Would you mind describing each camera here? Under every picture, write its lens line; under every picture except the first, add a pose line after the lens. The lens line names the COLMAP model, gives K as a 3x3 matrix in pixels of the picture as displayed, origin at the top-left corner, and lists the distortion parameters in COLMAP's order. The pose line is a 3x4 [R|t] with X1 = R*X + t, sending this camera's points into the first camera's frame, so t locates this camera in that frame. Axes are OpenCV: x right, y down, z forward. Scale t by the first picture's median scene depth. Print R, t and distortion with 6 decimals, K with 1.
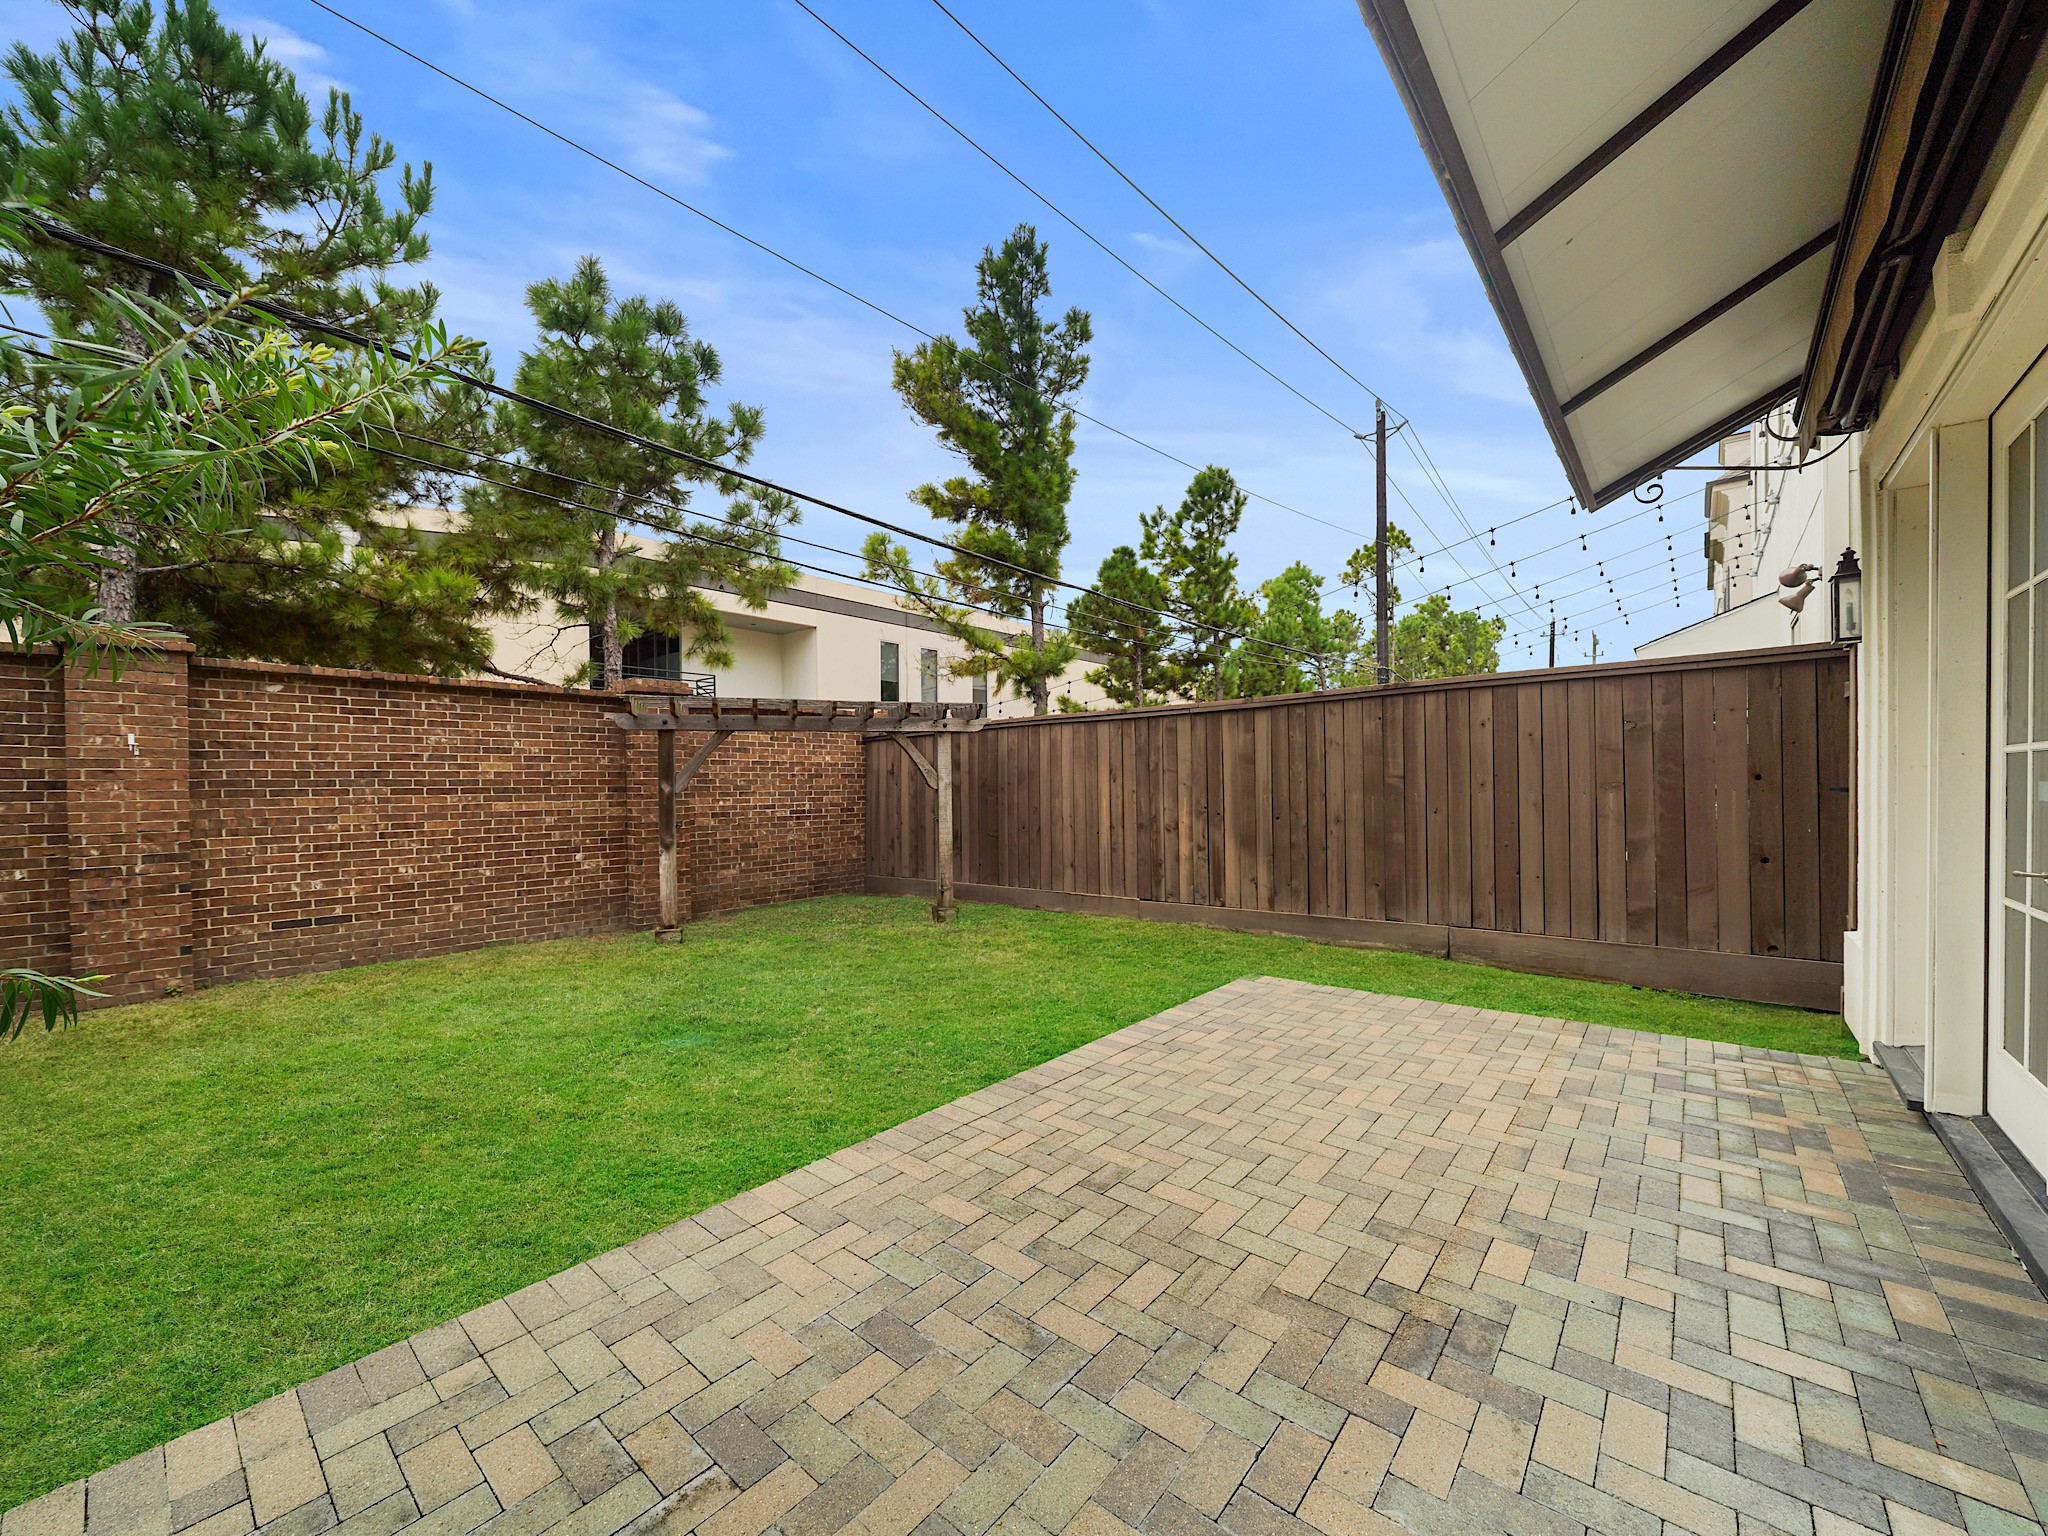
lens RADIAL K [[790.2, 0, 1020.4], [0, 790.2, 789.3], [0, 0, 1]] dist [-0.004582, -0.000721]
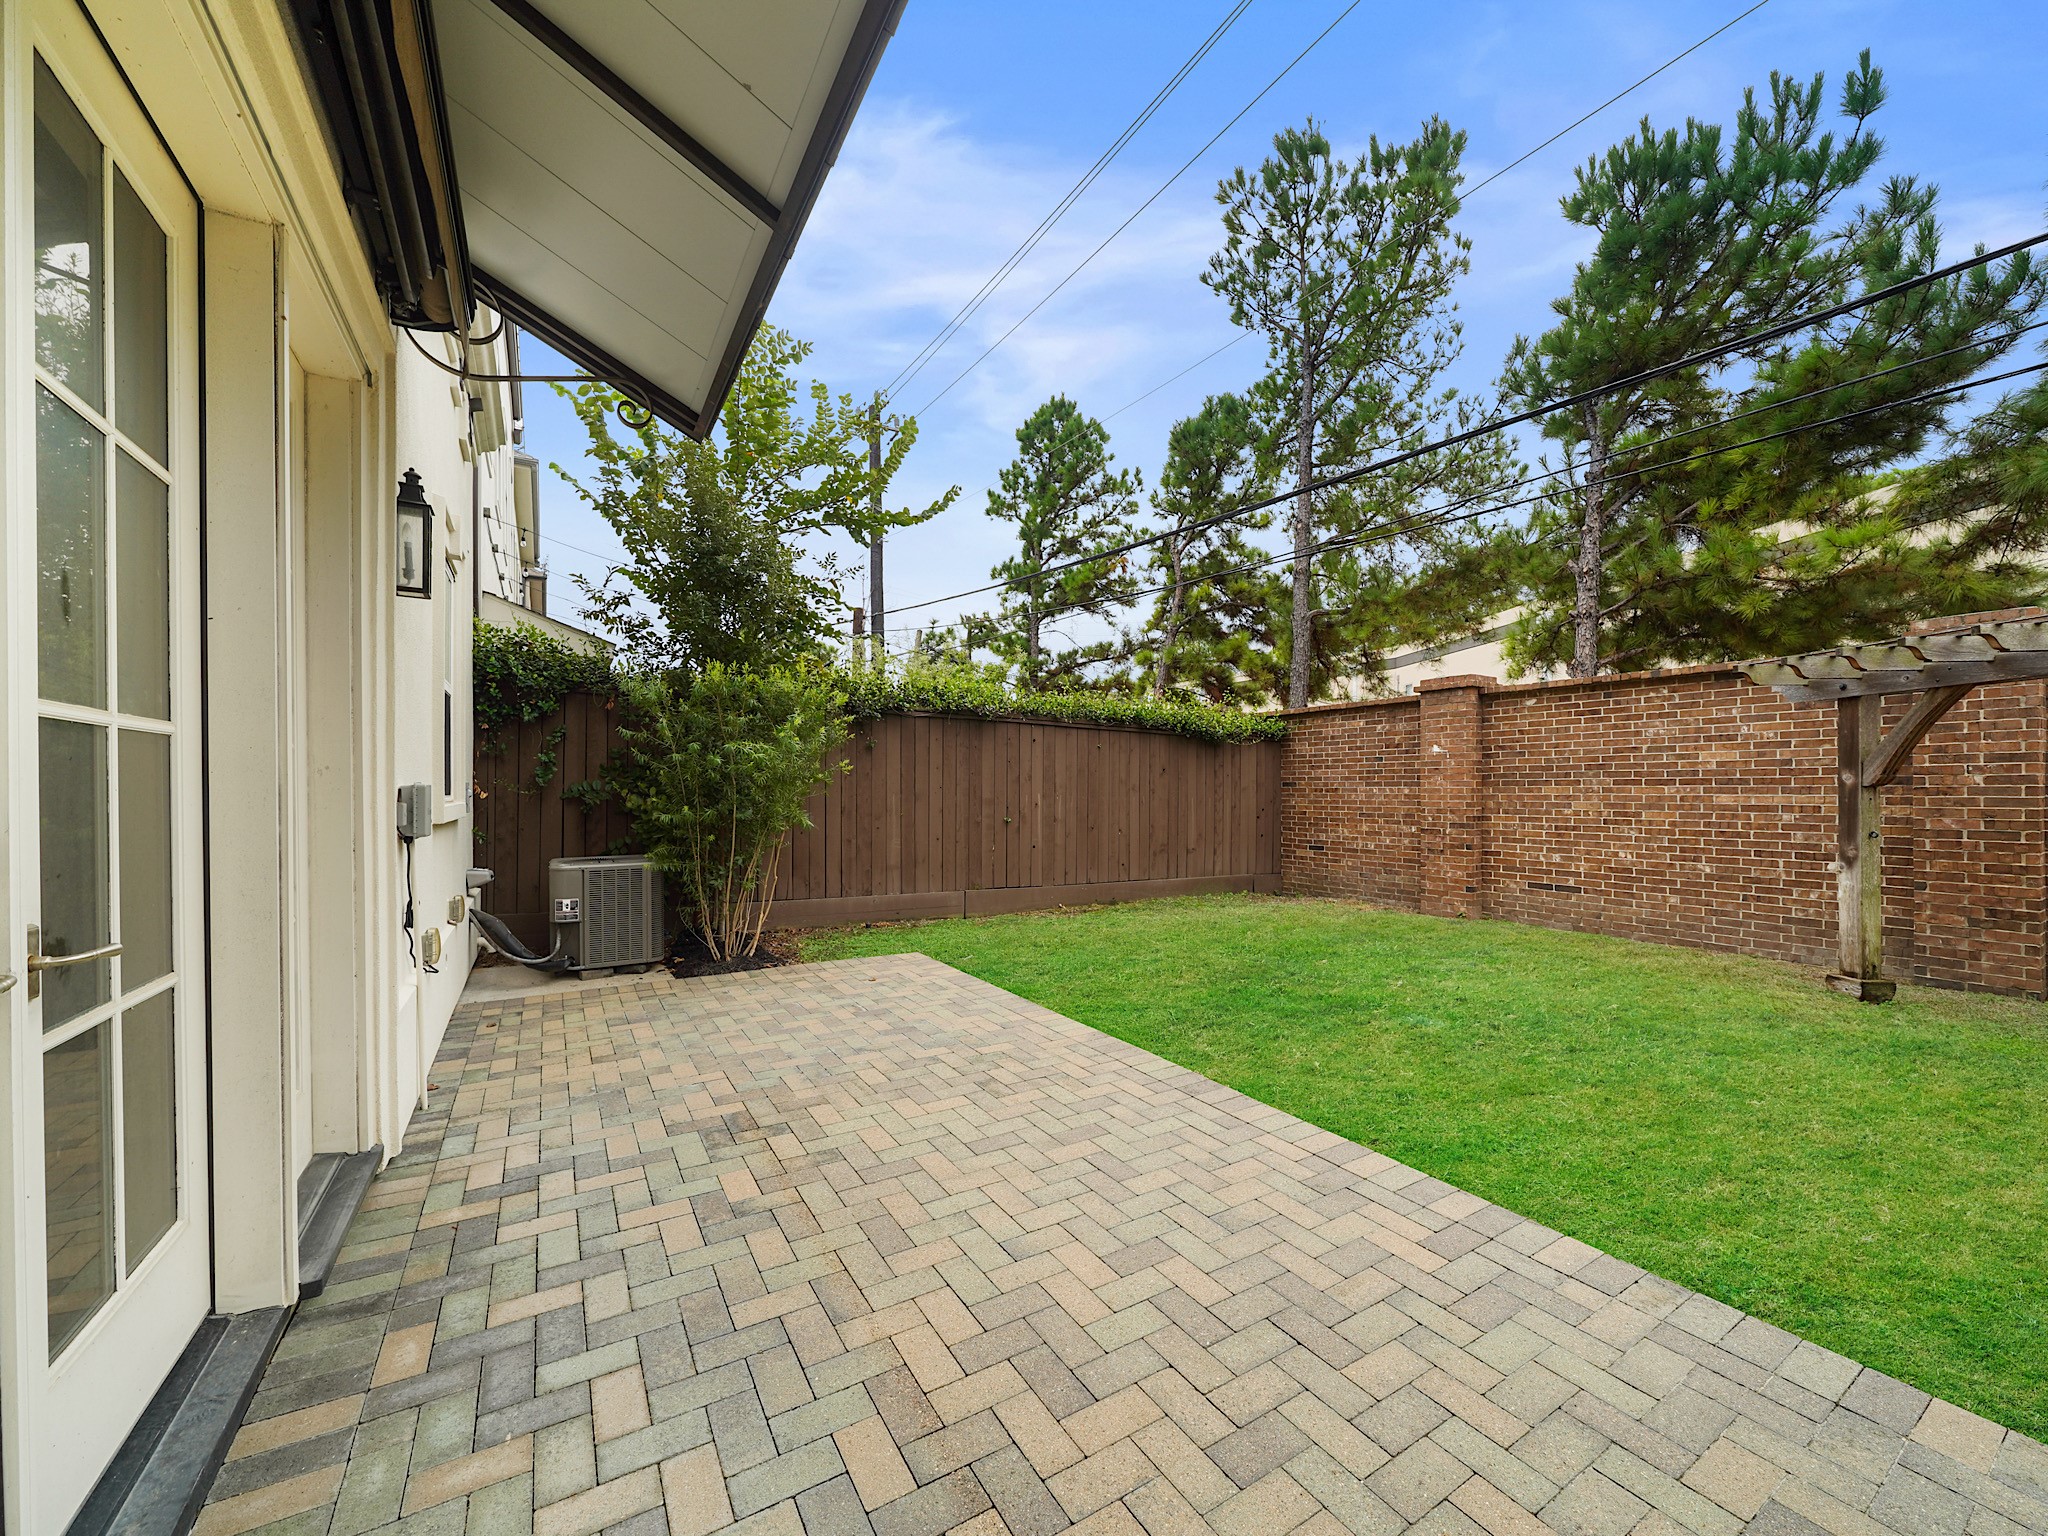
lens RADIAL K [[790.2, 0, 1020.4], [0, 790.2, 789.3], [0, 0, 1]] dist [-0.004582, -0.000721]
pose [[-0.314823, 0.013131, -0.949059, 0.519298], [0.000635, 0.999907, 0.013624, -0.002798], [0.949150, 0.003686, -0.314802, 0.574464]]
